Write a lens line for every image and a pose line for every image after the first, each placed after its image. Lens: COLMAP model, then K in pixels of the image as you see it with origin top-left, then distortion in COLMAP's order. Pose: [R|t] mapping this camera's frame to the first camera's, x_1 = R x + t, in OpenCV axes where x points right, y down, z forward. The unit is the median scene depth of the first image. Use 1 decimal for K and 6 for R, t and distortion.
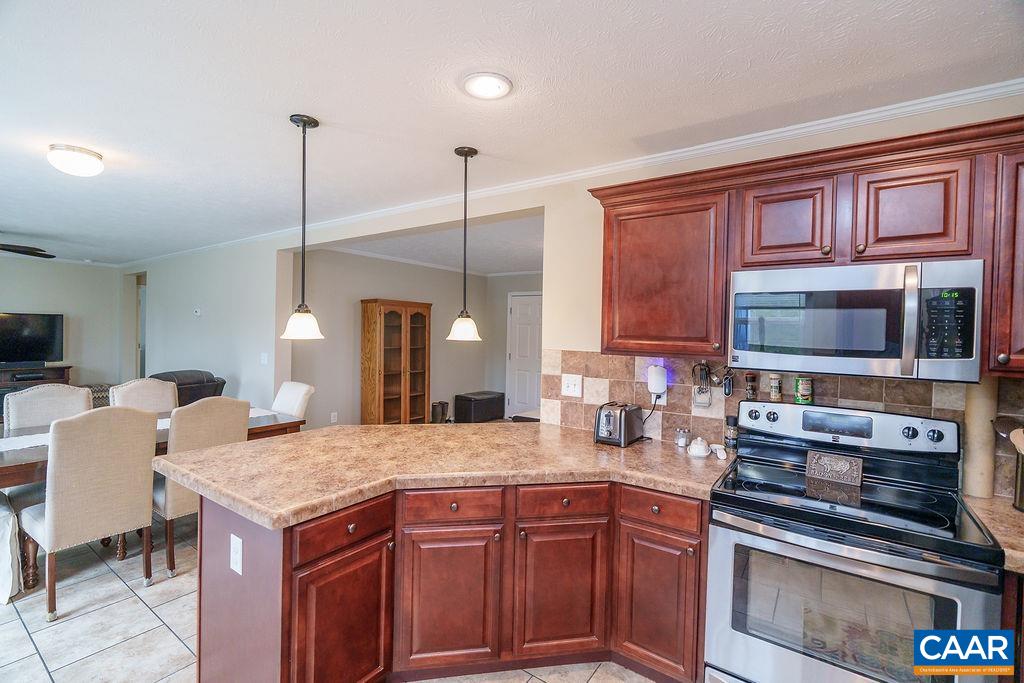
lens RADIAL K [[464.0, 0, 527.1], [0, 464.0, 340.4], [0, 0, 1]] dist [-0.005490, -0.000329]
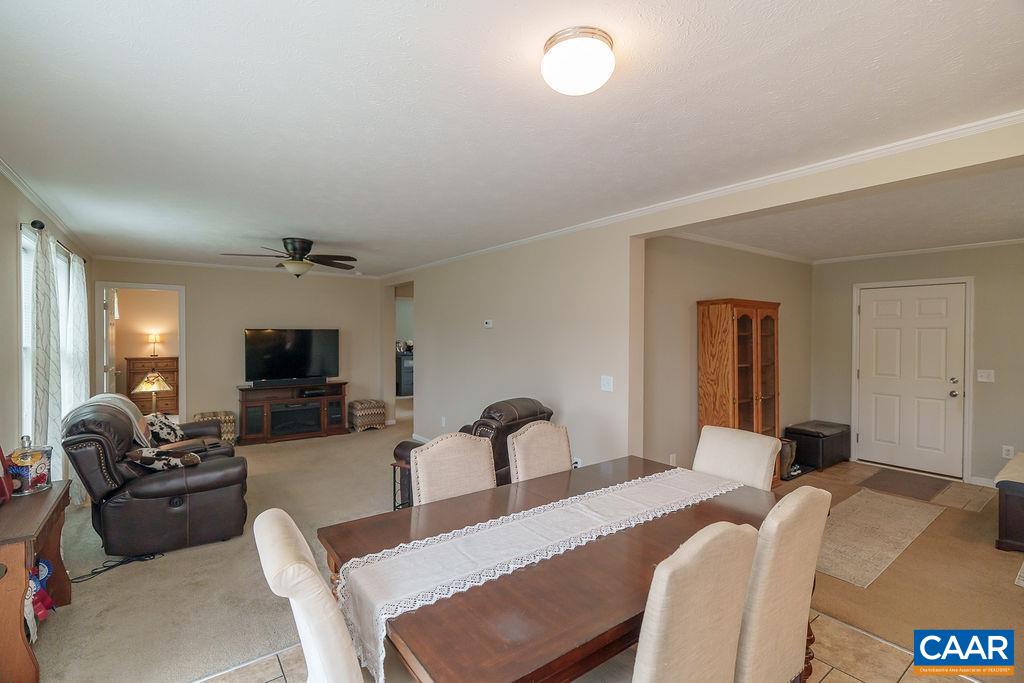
lens RADIAL K [[464.0, 0, 512.9], [0, 464.0, 341.1], [0, 0, 1]] dist [-0.005490, -0.000329]
pose [[0.951182, -0.015100, -0.308260, -0.392871], [0.013387, 0.999881, -0.007669, -0.020791], [0.308339, 0.003167, 0.951271, 0.195297]]
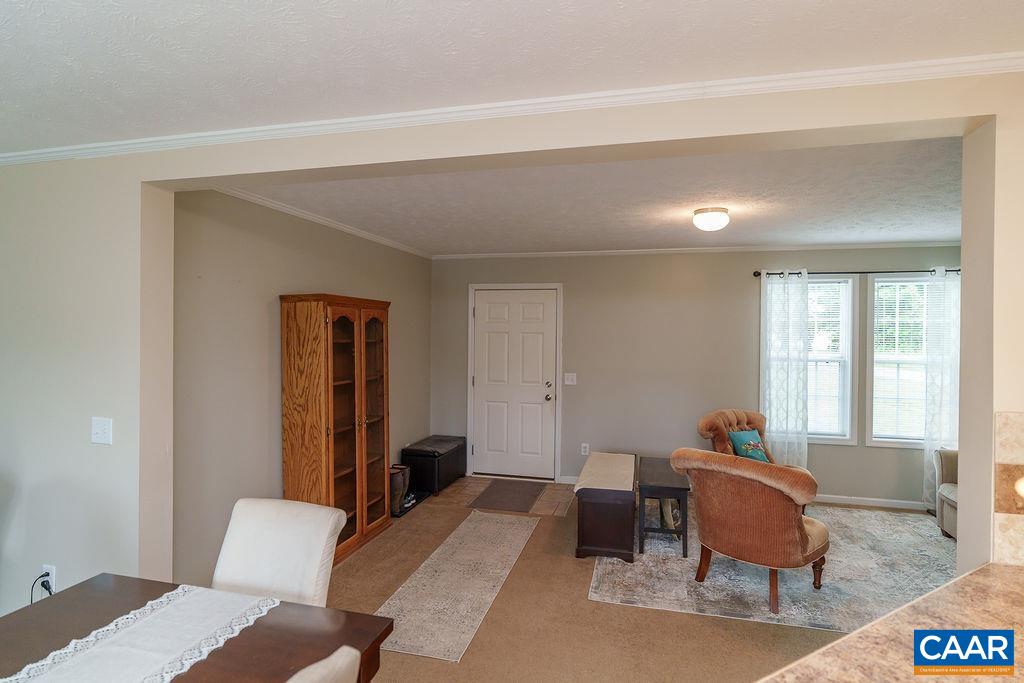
lens RADIAL K [[541.3, 0, 511.6], [0, 541.3, 342.3], [0, 0, 1]] dist [-0.002514, 0.000164]
pose [[0.933540, -0.019462, 0.357945, -0.318836], [0.016300, 0.999797, 0.011848, -0.035326], [-0.358103, -0.005226, 0.933668, 0.315748]]
